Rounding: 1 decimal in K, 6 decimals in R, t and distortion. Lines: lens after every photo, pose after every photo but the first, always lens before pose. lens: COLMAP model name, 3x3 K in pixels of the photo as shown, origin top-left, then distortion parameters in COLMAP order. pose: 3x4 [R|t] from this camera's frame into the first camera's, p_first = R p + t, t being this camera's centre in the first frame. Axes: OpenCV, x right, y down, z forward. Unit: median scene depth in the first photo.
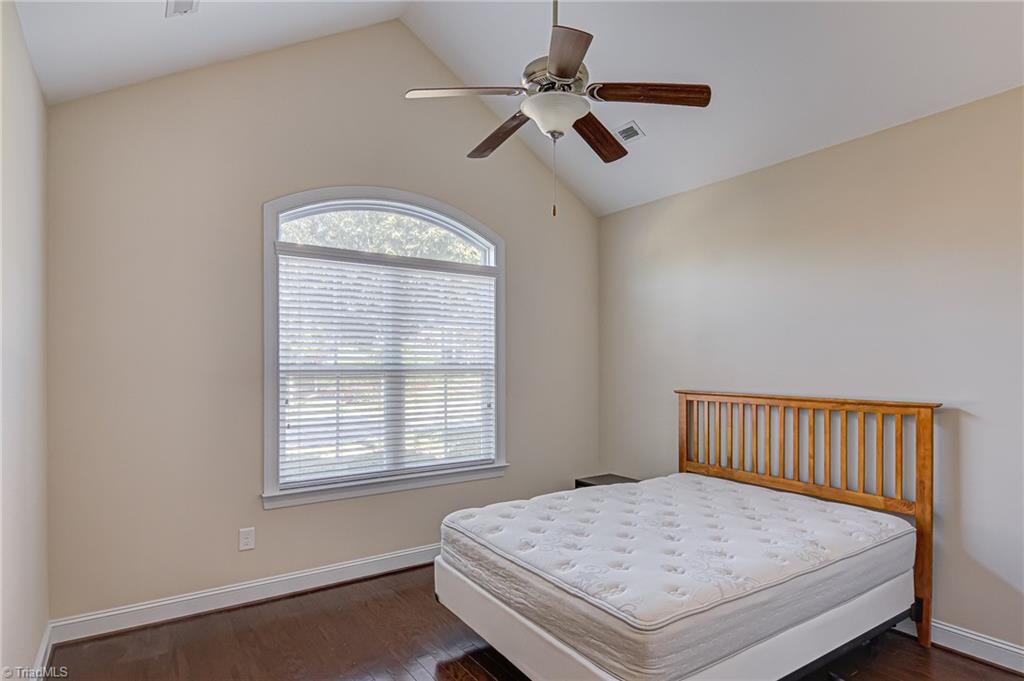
lens RADIAL K [[557.1, 0, 515.4], [0, 557.1, 348.8], [0, 0, 1]] dist [0.001466, -0.010094]
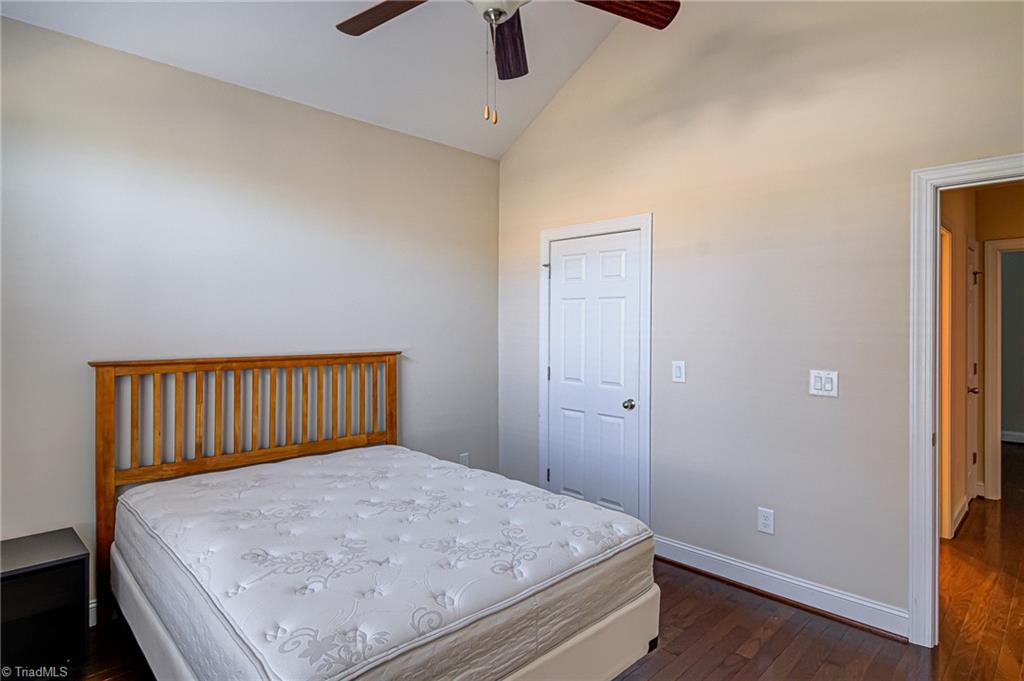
lens RADIAL K [[557.1, 0, 516.4], [0, 557.1, 332.3], [0, 0, 1]] dist [0.001466, -0.010094]
pose [[-0.186663, -0.010734, 0.982365, -0.686314], [-0.025530, 0.999656, 0.006072, 0.046923], [-0.982092, -0.023946, -0.186873, 1.154554]]
